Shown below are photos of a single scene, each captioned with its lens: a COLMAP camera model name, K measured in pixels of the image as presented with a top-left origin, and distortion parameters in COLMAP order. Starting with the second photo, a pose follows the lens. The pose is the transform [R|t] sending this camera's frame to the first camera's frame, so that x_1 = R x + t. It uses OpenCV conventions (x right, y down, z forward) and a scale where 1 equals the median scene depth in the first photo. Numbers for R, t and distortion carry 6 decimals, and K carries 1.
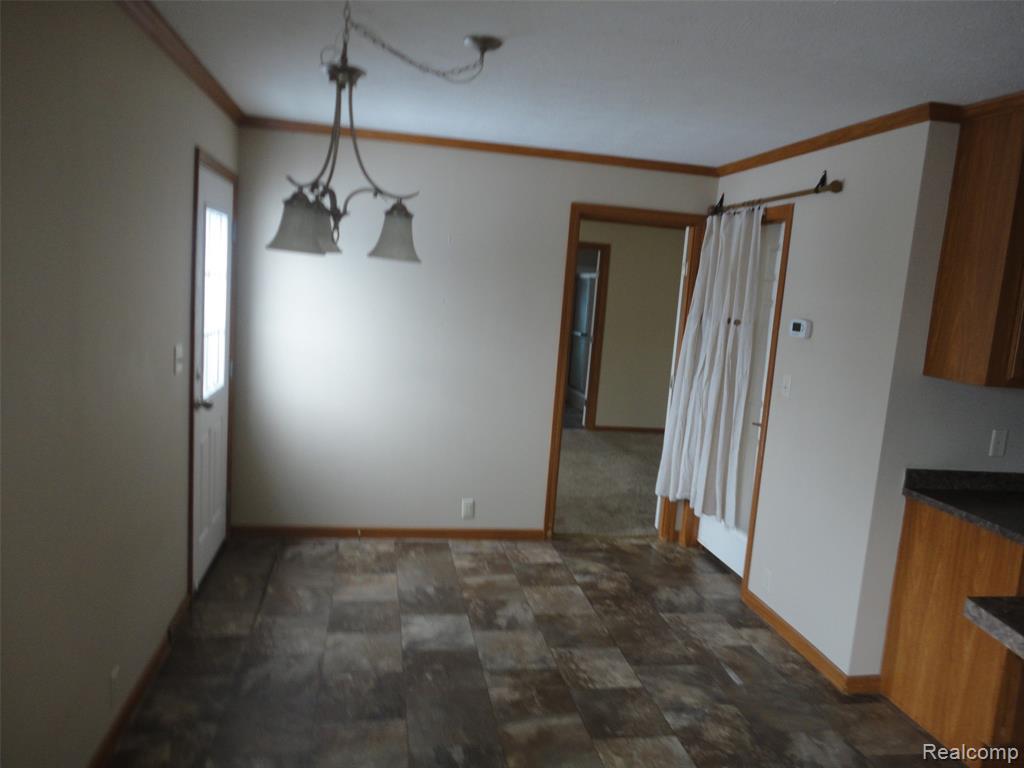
lens RADIAL K [[767.9, 0, 512.7], [0, 767.9, 385.6], [0, 0, 1]] dist [0.002588, 0.009142]
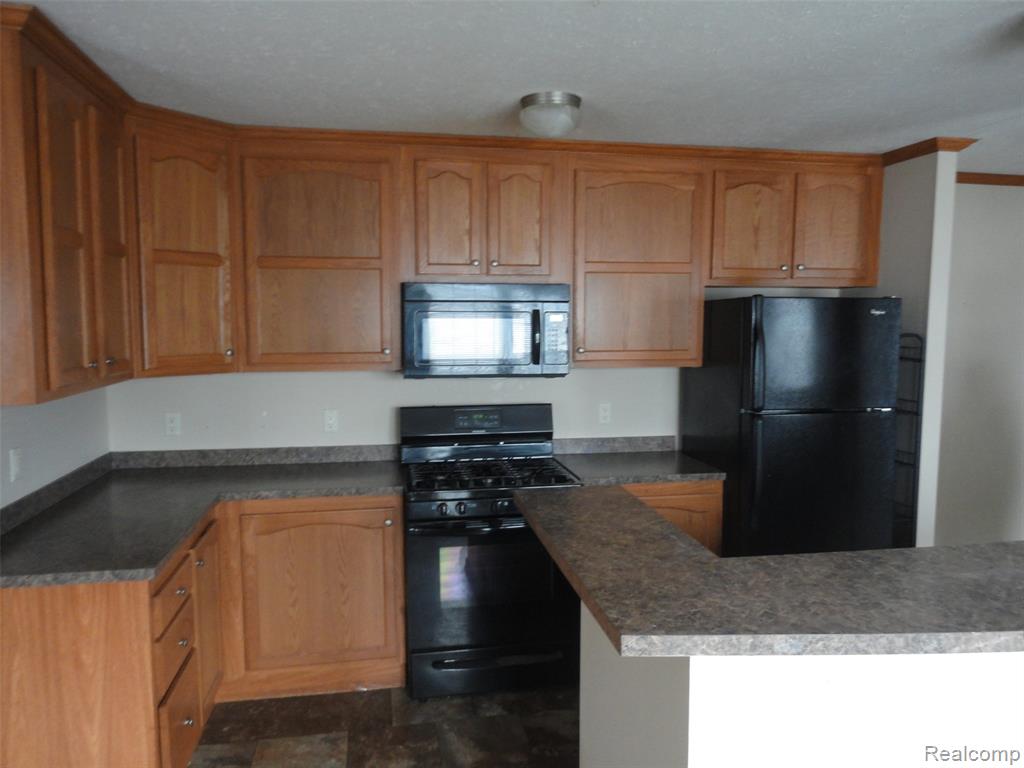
lens RADIAL K [[767.9, 0, 512.3], [0, 767.9, 379.7], [0, 0, 1]] dist [0.002588, 0.009142]
pose [[0.006448, -0.171573, 0.985150, -0.111838], [0.134438, 0.976376, 0.169165, -0.086213], [-0.990901, 0.131350, 0.029361, 0.510768]]
